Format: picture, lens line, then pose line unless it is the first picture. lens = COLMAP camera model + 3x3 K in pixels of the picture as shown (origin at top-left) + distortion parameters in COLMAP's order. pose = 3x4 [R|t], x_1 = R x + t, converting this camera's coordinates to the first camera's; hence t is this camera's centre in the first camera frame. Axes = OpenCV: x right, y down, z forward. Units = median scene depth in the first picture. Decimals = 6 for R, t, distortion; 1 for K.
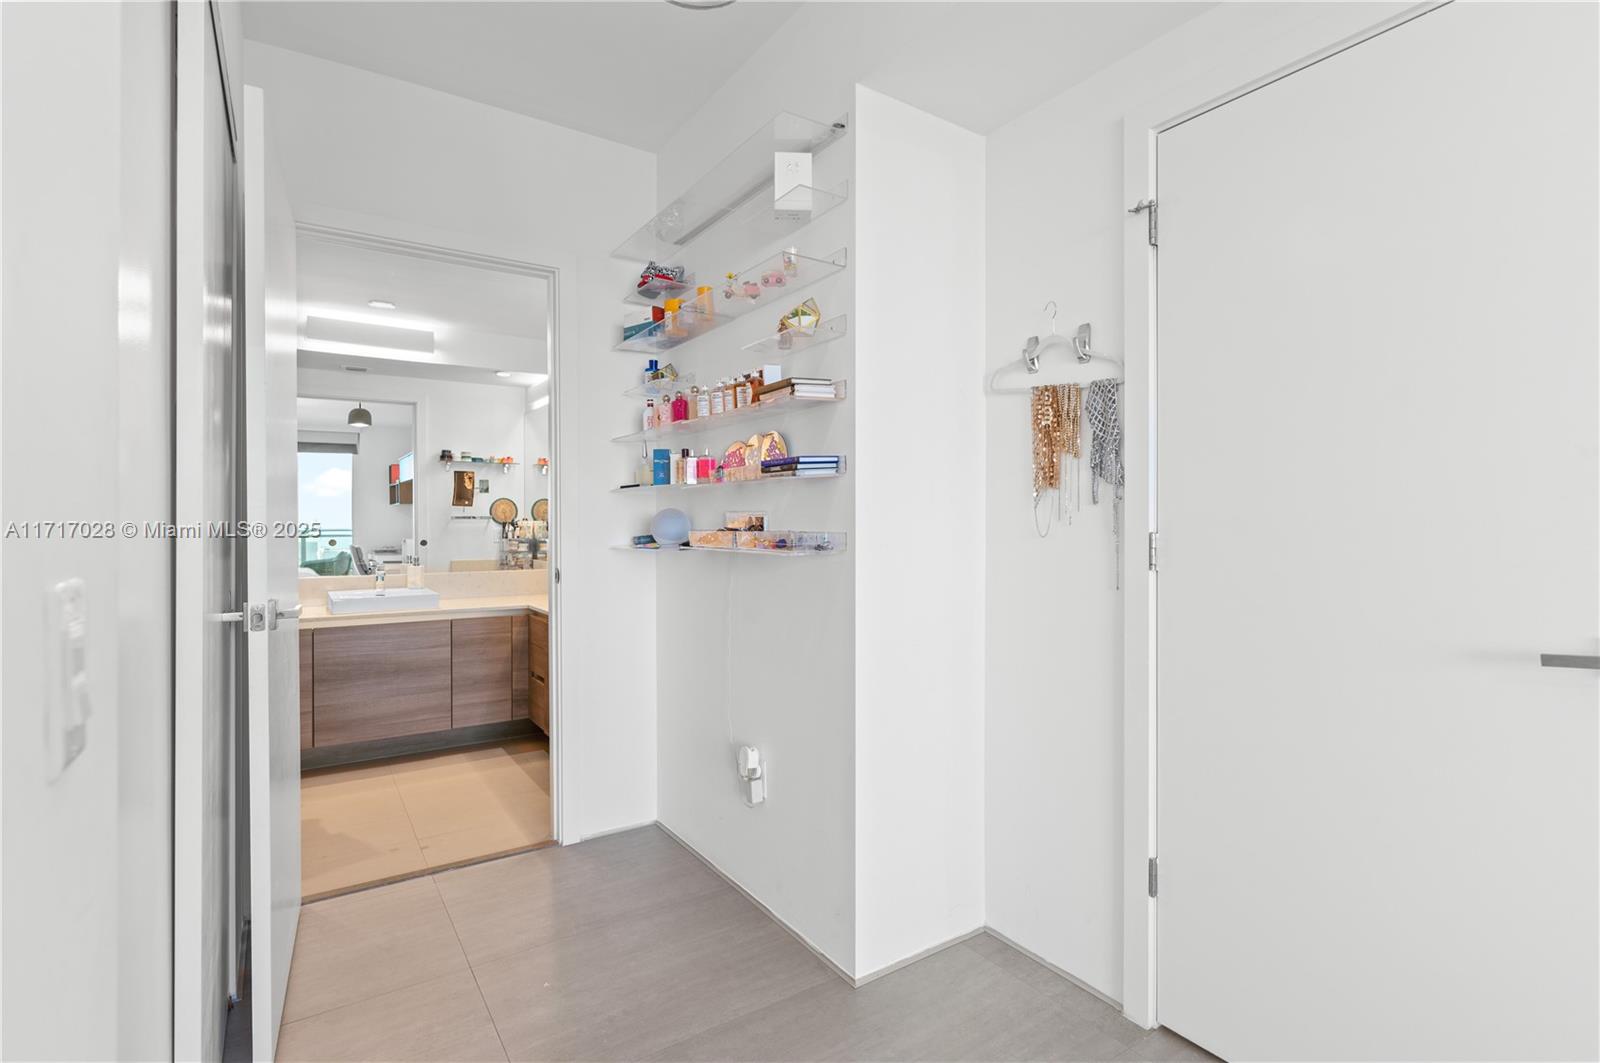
lens RADIAL K [[765.4, 0, 800.8], [0, 765.4, 531.3], [0, 0, 1]] dist [-0.000079, -0.000007]
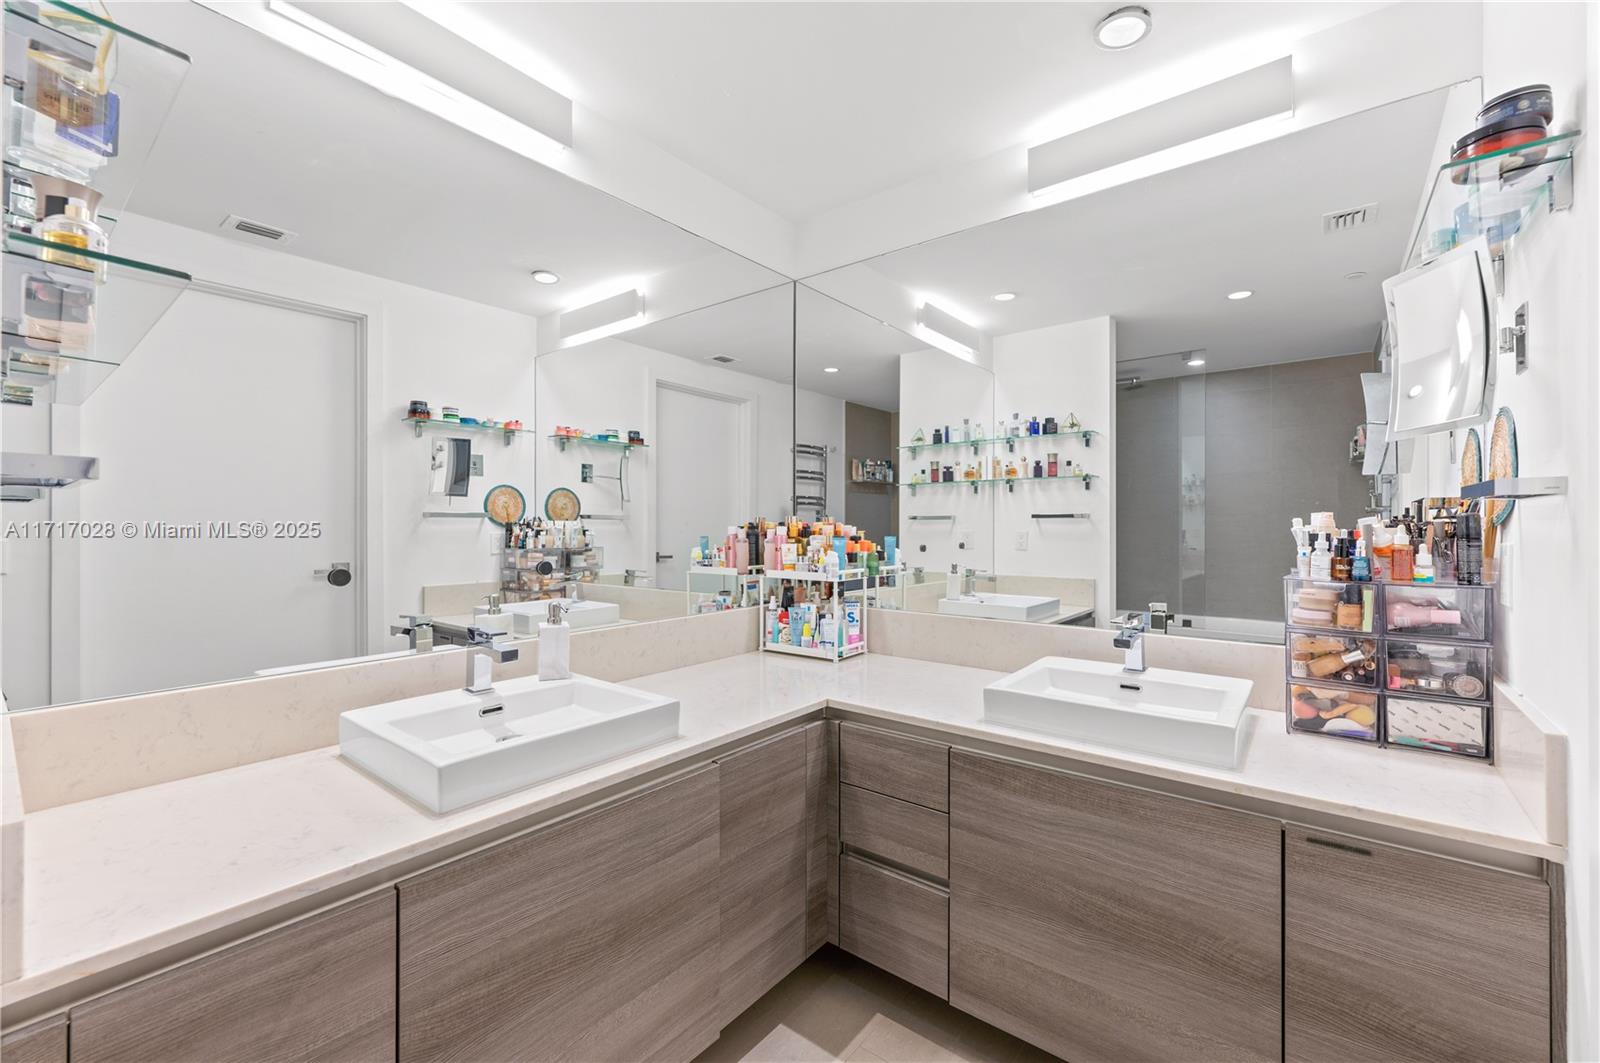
lens RADIAL K [[647.5, 0, 801.8], [0, 647.5, 524.6], [0, 0, 1]] dist [0.004466, -0.002261]
pose [[0.949027, 0.013806, 0.314893, -0.332357], [-0.007438, 0.999743, -0.021416, -0.000789], [-0.315108, 0.017982, 0.948886, 0.419073]]
